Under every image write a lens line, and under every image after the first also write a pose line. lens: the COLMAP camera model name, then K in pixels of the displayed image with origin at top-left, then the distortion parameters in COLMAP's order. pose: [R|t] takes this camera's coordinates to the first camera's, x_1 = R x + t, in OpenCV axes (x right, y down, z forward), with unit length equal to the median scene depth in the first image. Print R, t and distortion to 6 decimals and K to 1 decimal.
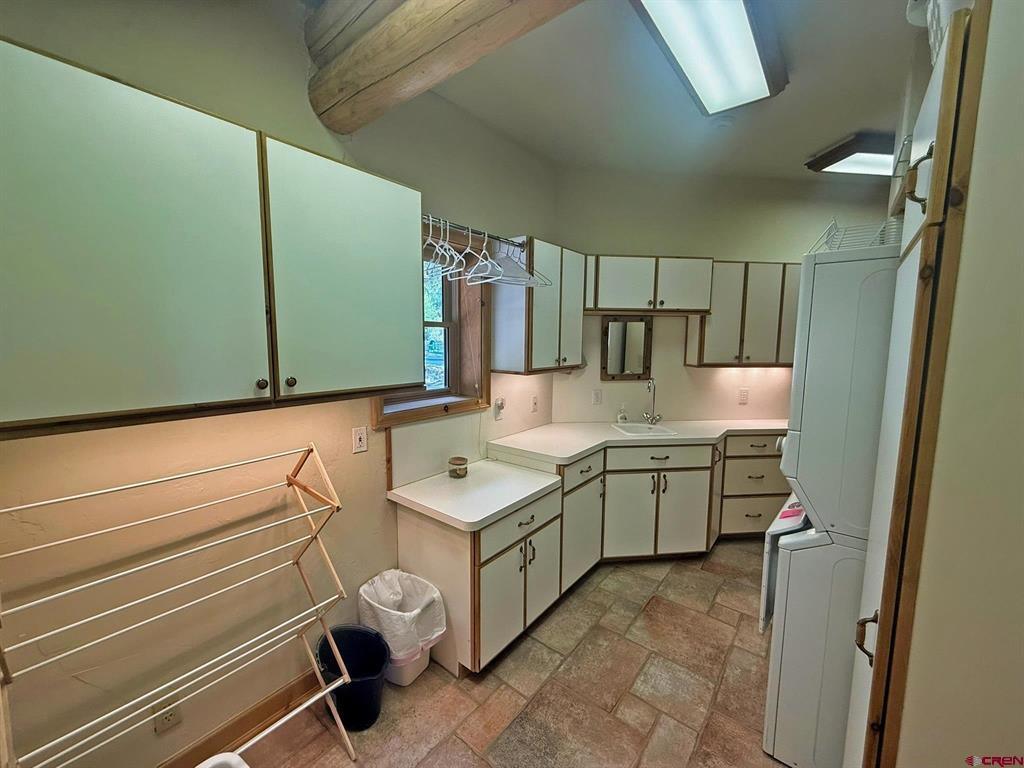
lens RADIAL K [[408.1, 0, 512.0], [0, 408.1, 384.0], [0, 0, 1]] dist [-0.000960, -0.000063]
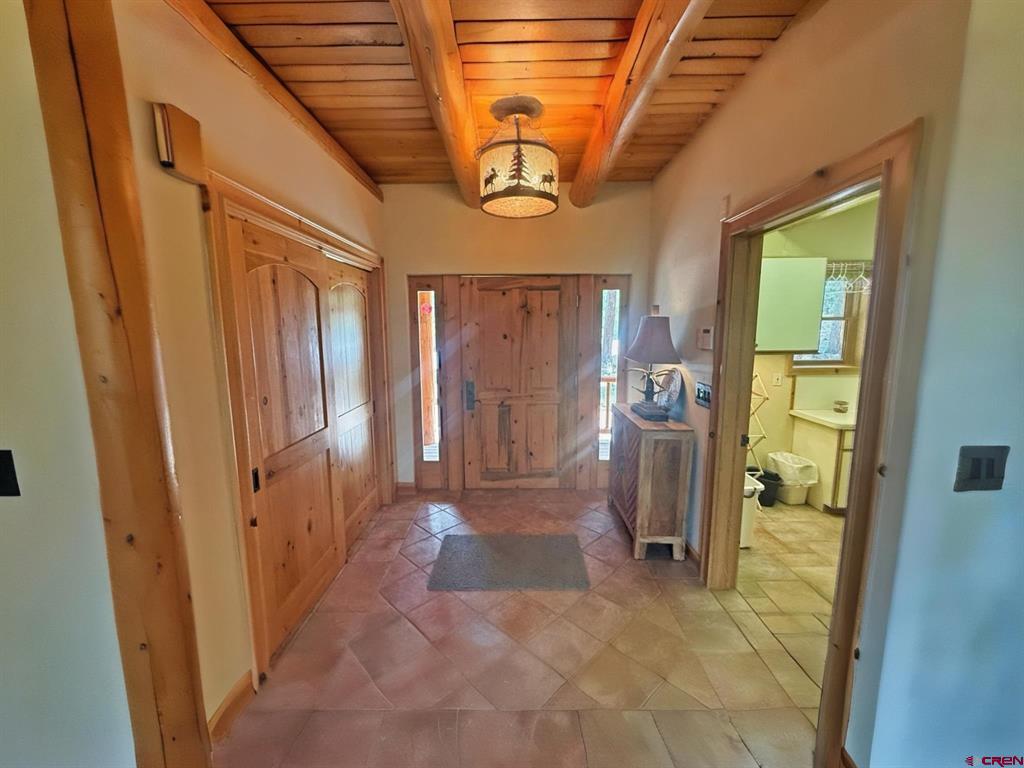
lens RADIAL K [[408.1, 0, 512.0], [0, 408.1, 384.0], [0, 0, 1]] dist [-0.000960, -0.000063]
pose [[0.616616, 0.097943, -0.781148, 0.364876], [-0.076514, 0.994989, 0.064357, 0.122697], [0.783537, 0.020085, 0.621020, -1.185688]]
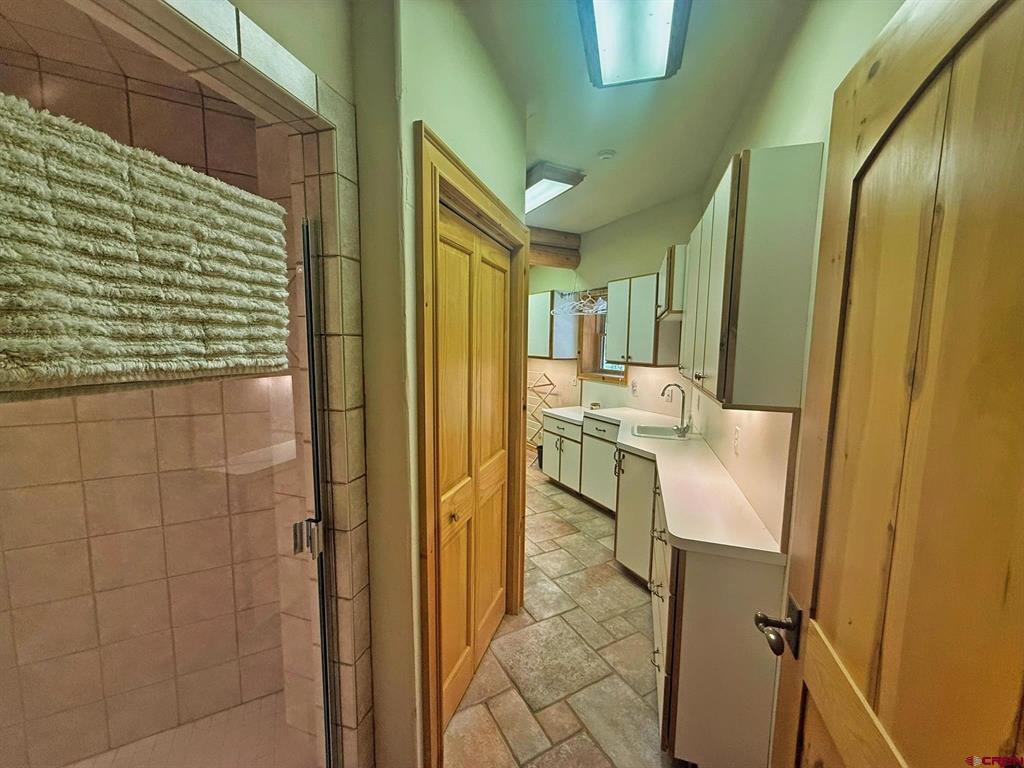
lens RADIAL K [[408.1, 0, 512.0], [0, 408.1, 384.0], [0, 0, 1]] dist [-0.000960, -0.000063]
pose [[-0.394506, 0.082440, -0.915188, 2.009689], [-0.122363, 0.982384, 0.141240, -0.151391], [0.910710, 0.167706, -0.377469, 1.503171]]
